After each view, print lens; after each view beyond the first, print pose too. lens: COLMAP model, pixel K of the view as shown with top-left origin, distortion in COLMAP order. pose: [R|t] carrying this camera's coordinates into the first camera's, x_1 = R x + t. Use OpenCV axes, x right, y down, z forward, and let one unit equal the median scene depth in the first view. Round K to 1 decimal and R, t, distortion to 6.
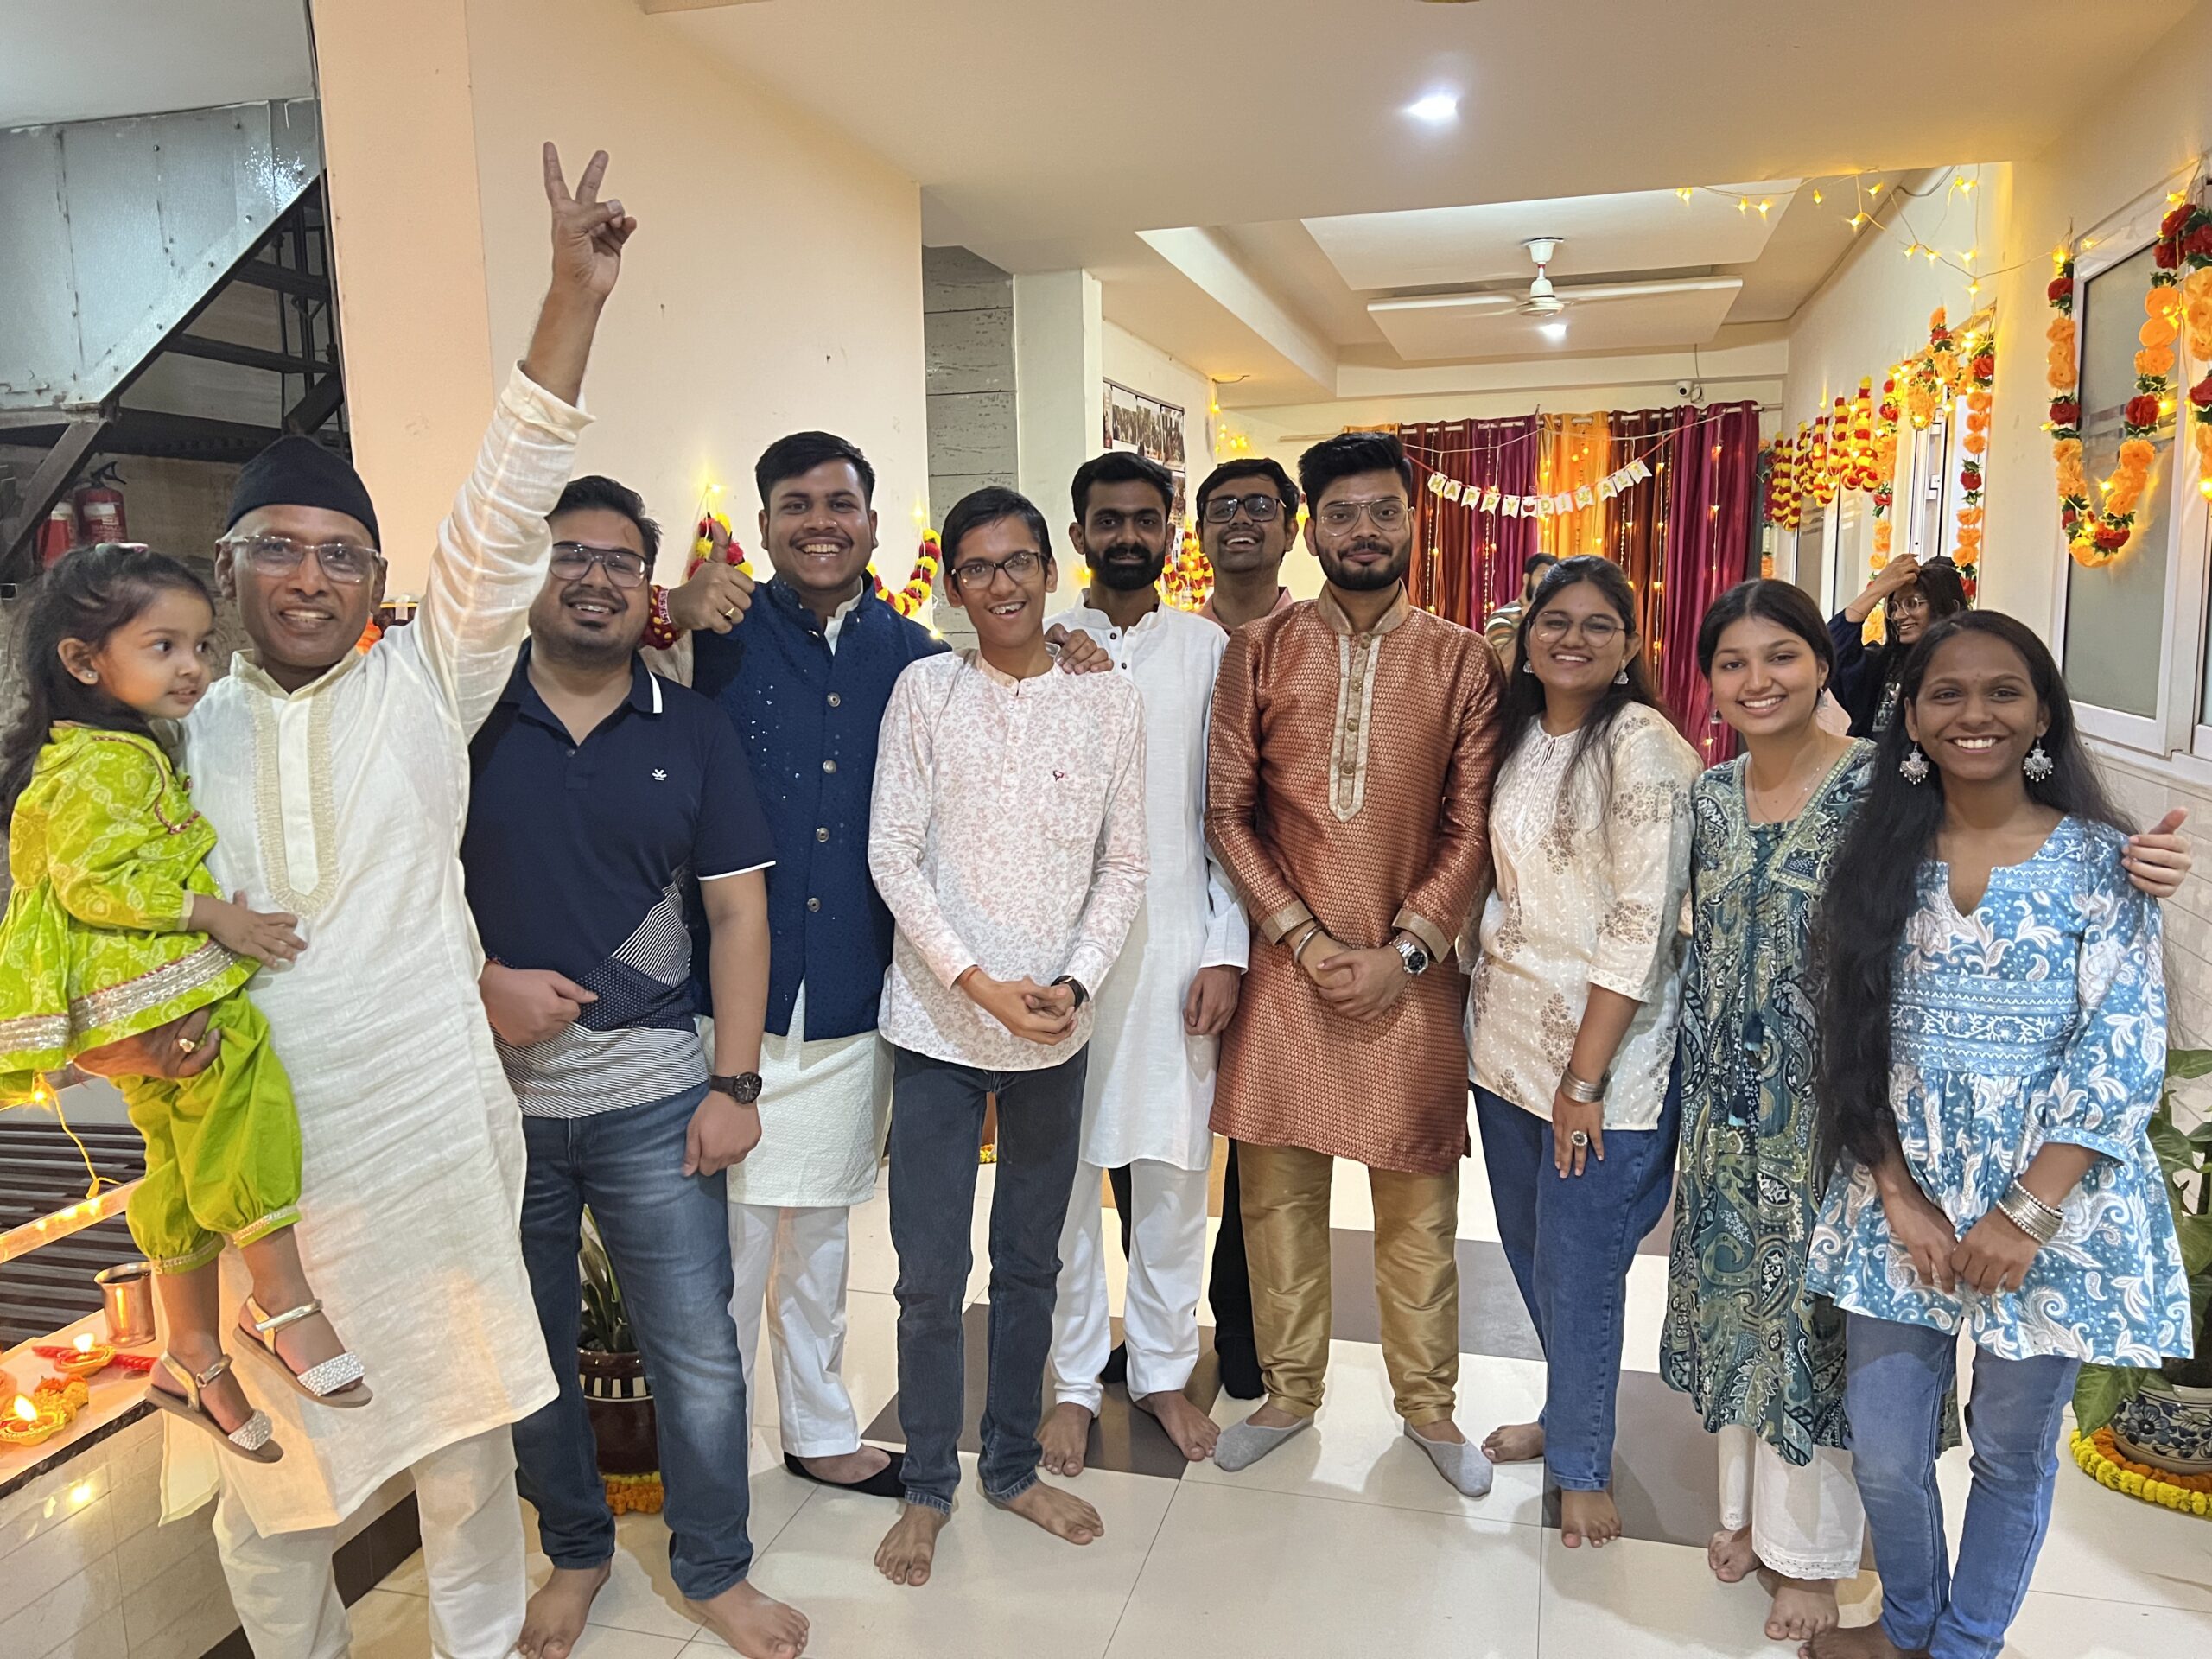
lens RADIAL K [[1652.0, 0, 1091.0], [0, 1652.0, 861.8], [0, 0, 1]] dist [0.035708, -0.033791]
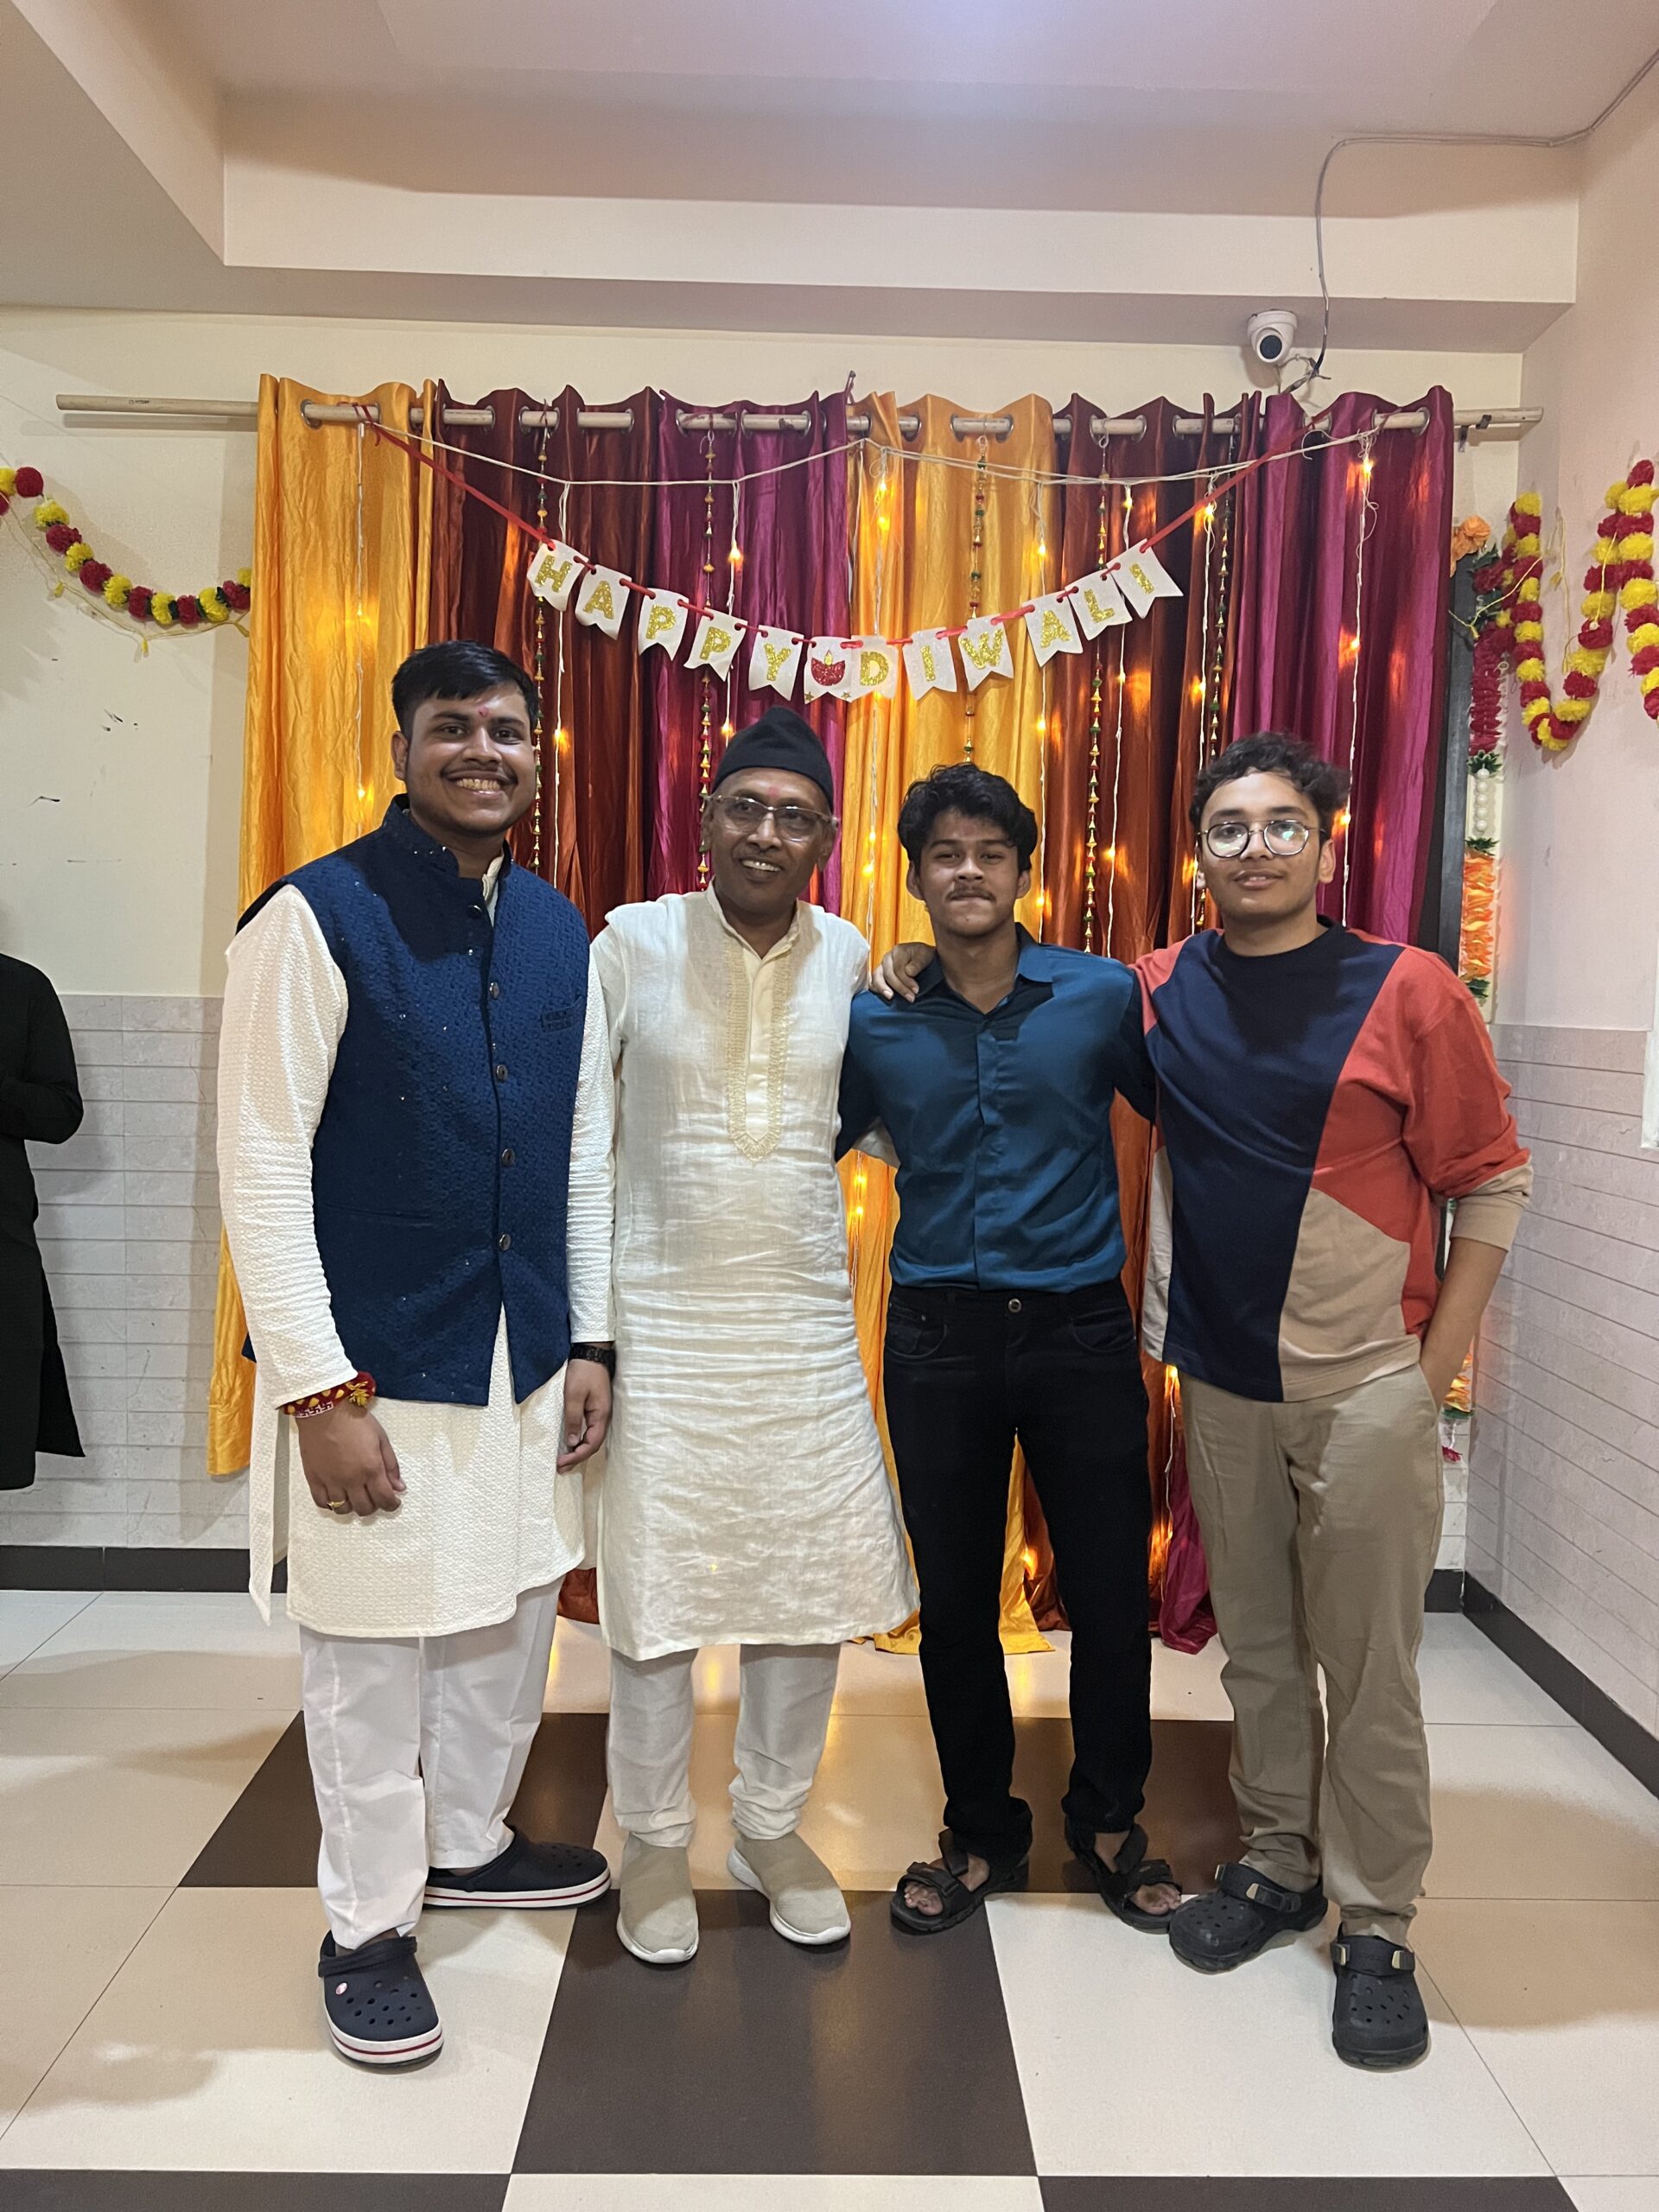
lens RADIAL K [[1652.0, 0, 839.7], [0, 1652.0, 1123.8], [0, 0, 1]] dist [0.035708, -0.033791]
pose [[0.956667, 0.016746, 0.290701, 0.321899], [0.007232, 0.996670, -0.081214, -0.181282], [-0.291093, 0.079797, 0.953361, 1.296273]]
